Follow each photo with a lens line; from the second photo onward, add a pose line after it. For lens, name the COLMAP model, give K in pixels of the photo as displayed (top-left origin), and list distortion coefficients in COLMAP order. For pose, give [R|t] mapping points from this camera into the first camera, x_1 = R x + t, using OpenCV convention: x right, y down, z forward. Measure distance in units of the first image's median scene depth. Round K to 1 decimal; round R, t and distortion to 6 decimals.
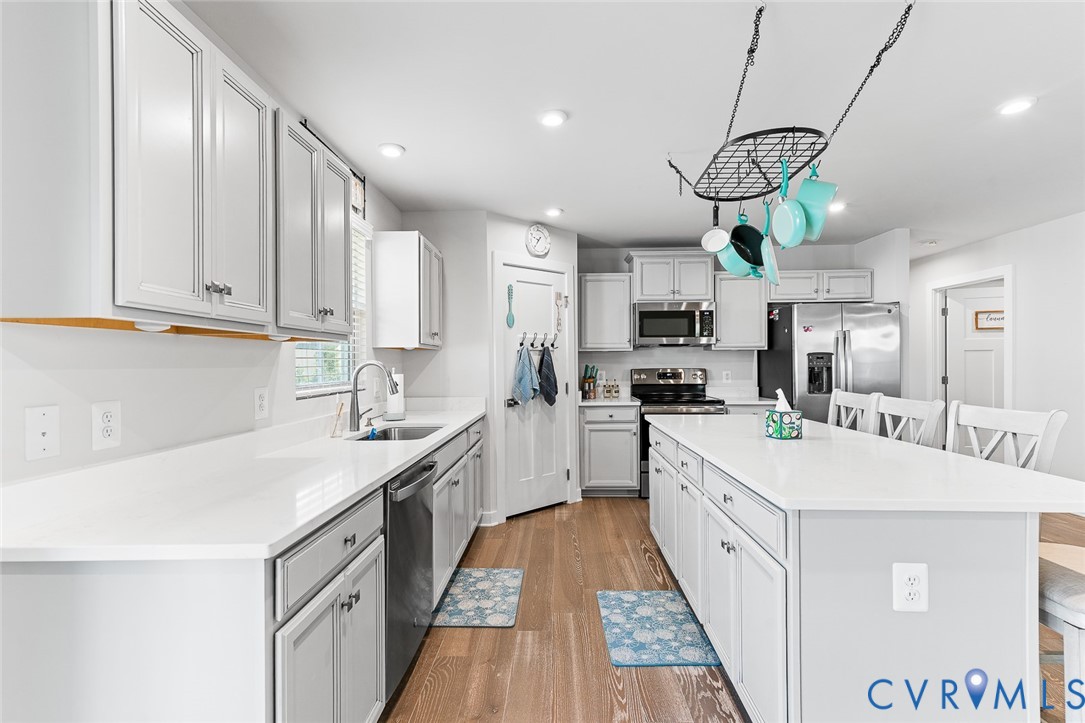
lens RADIAL K [[511.9, 0, 531.9], [0, 511.9, 362.0], [0, 0, 1]] dist [0.012793, -0.000123]
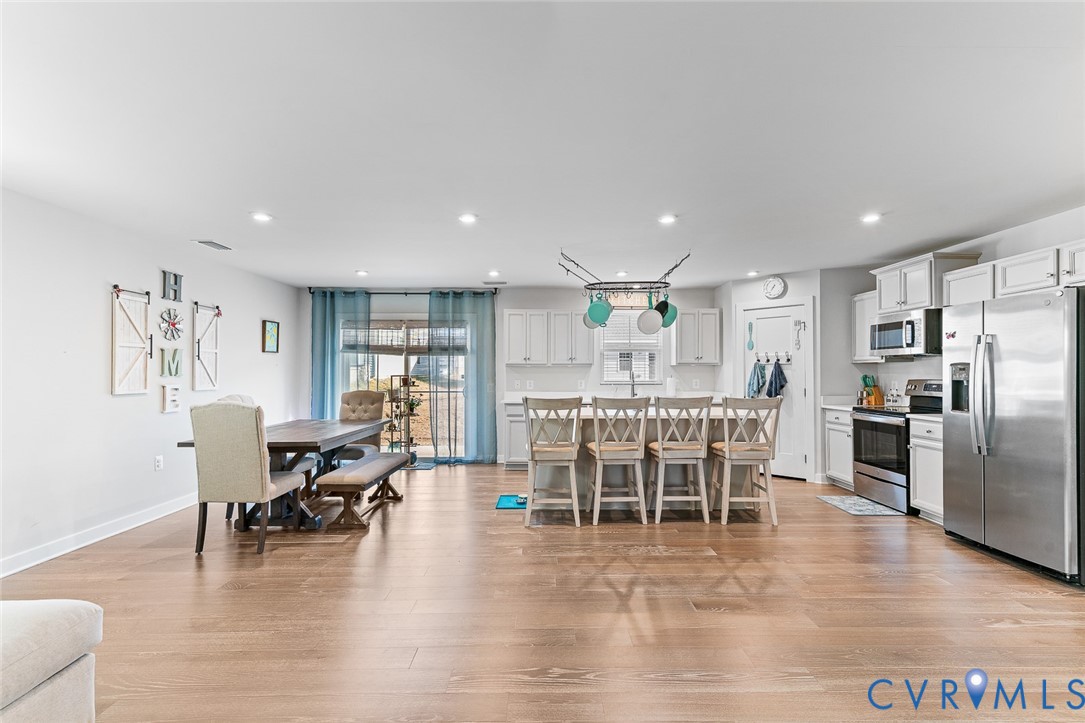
lens RADIAL K [[511.9, 0, 544.3], [0, 511.9, 368.8], [0, 0, 1]] dist [0.012793, -0.000123]
pose [[0.055407, -0.001265, -0.998463, 1.265905], [0.003252, 0.999994, -0.001087, -0.009529], [0.998459, -0.003187, 0.055411, 0.251748]]
